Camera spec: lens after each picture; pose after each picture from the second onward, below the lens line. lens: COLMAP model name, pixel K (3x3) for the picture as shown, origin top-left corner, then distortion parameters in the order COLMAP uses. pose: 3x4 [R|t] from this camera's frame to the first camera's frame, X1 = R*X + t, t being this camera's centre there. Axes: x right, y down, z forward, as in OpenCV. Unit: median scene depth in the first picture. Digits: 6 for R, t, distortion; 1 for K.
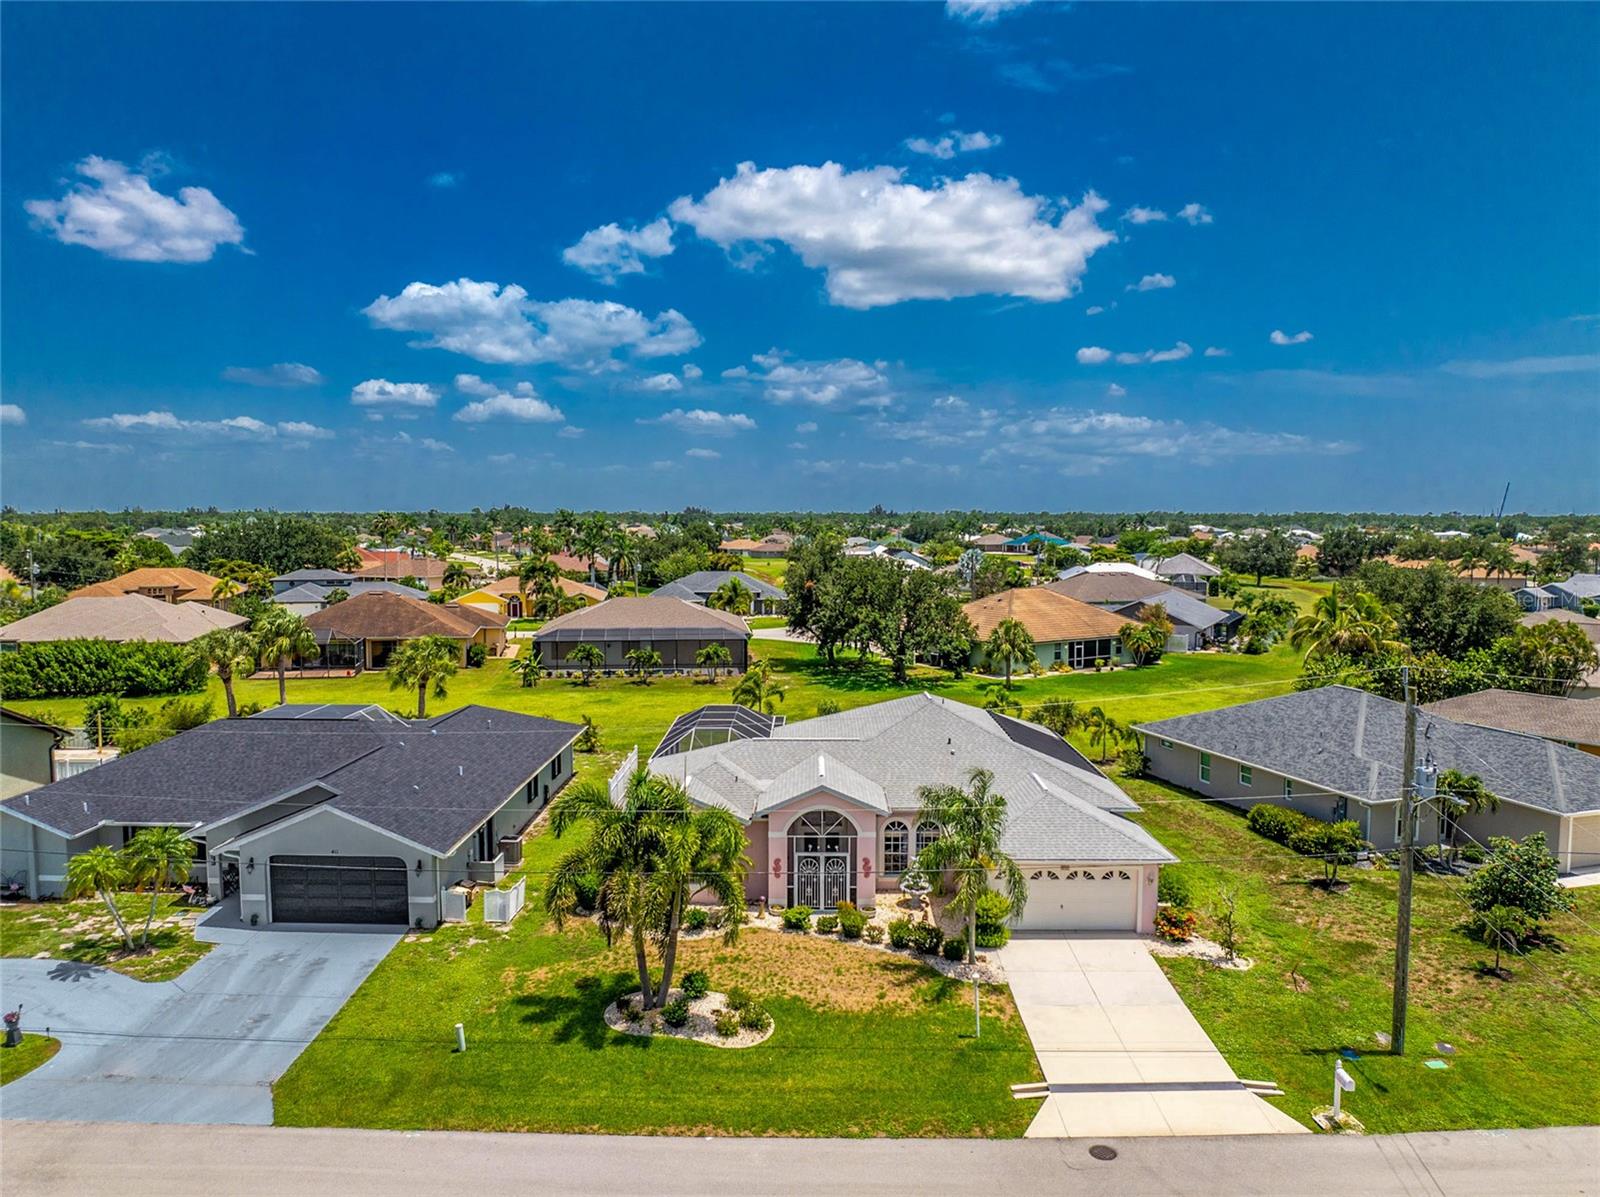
lens RADIAL K [[1137.3, 0, 800.0], [0, 1137.3, 598.5], [0, 0, 1]] dist [-0.042183, 0.006780]
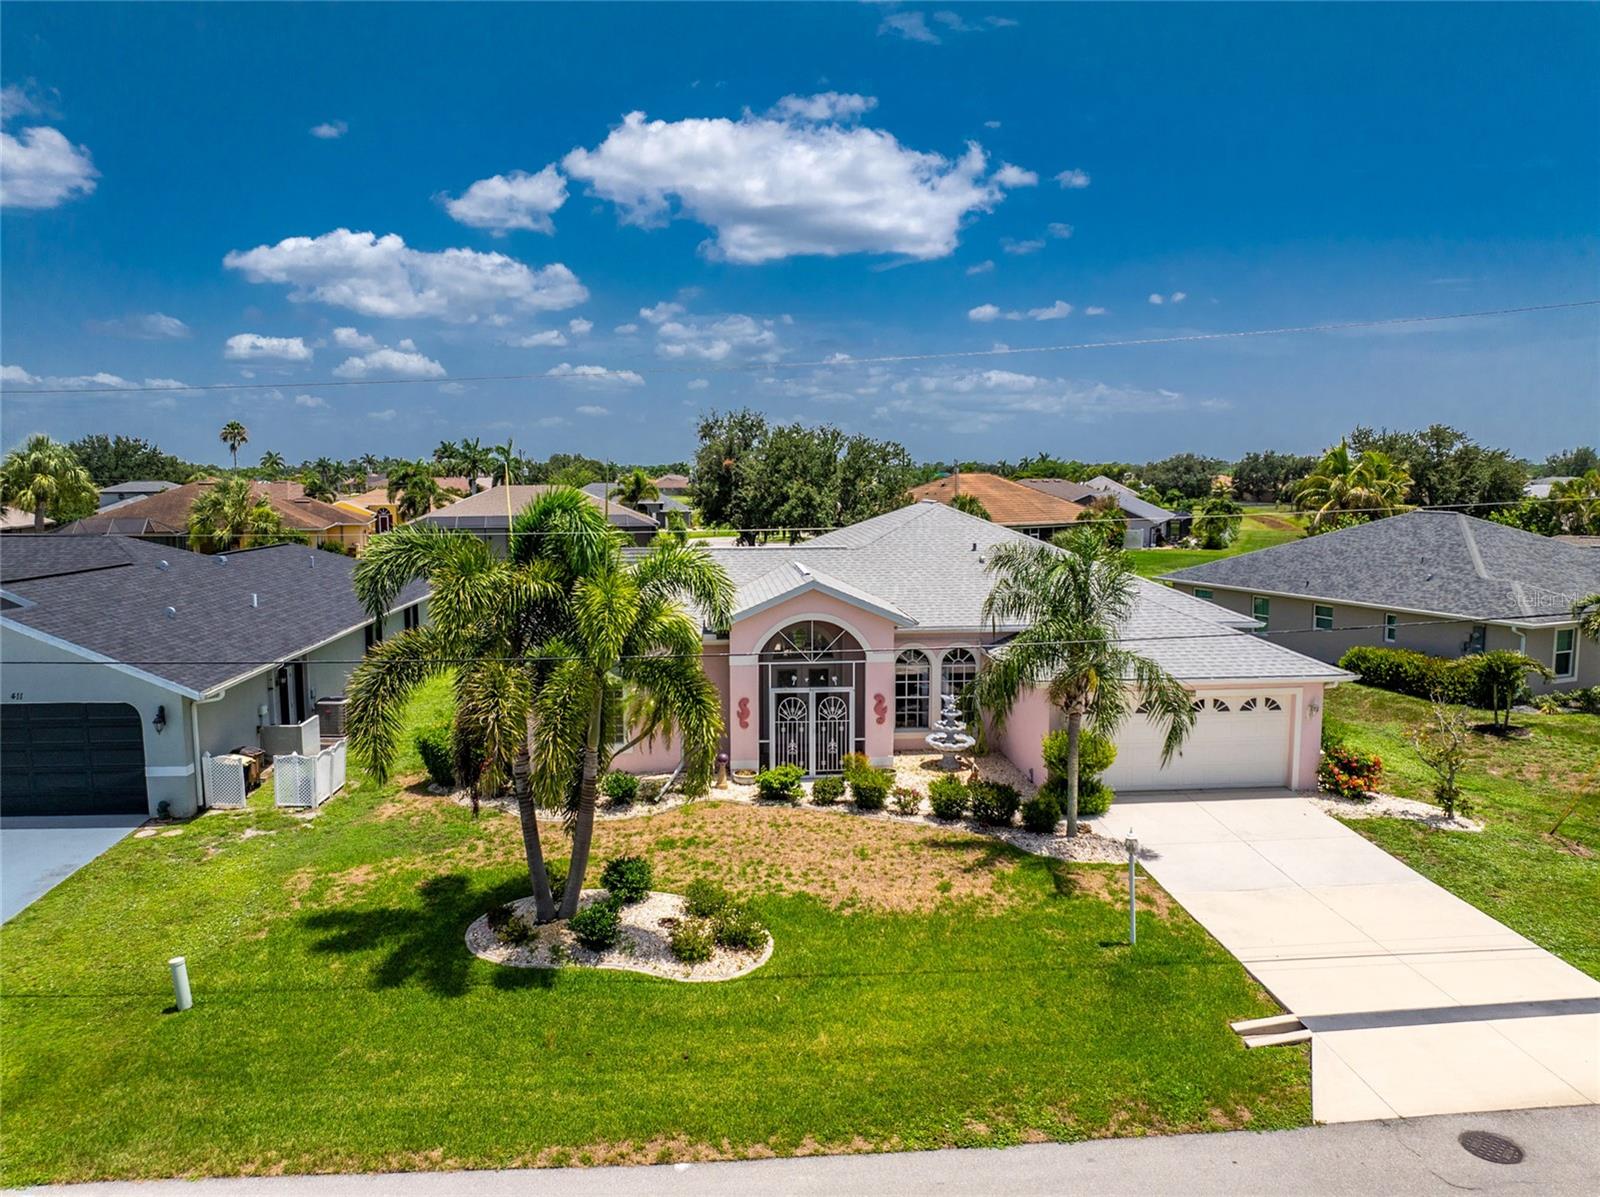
lens RADIAL K [[1137.3, 0, 800.0], [0, 1137.3, 598.5], [0, 0, 1]] dist [-0.042183, 0.006780]
pose [[0.995541, -0.013972, 0.093289, -0.050536], [0.010508, 0.999240, 0.037523, 0.157798], [-0.093743, -0.036376, 0.994932, 0.375808]]
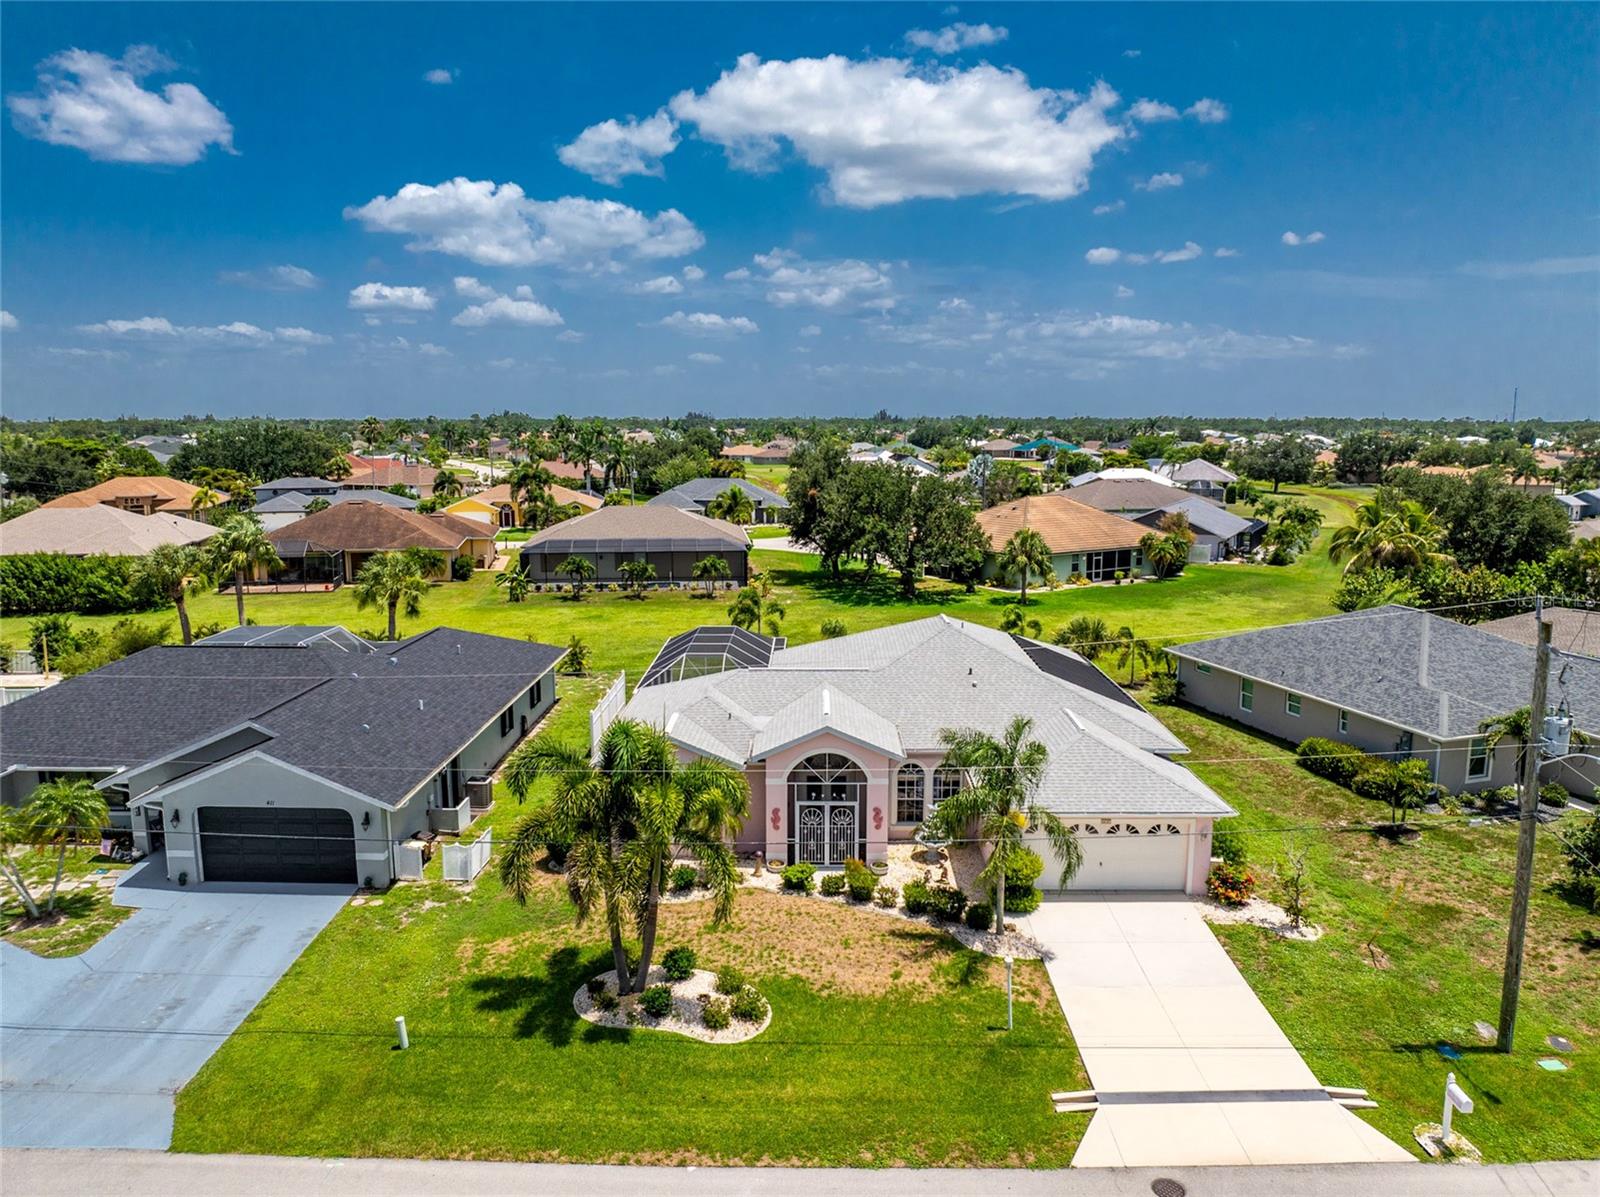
lens RADIAL K [[1137.3, 0, 800.0], [0, 1137.3, 598.5], [0, 0, 1]] dist [-0.042183, 0.006780]
pose [[0.999993, -0.001500, -0.003299, 0.001805], [0.001765, 0.996625, 0.082065, -0.004725], [0.003165, -0.082071, 0.996622, 0.146541]]
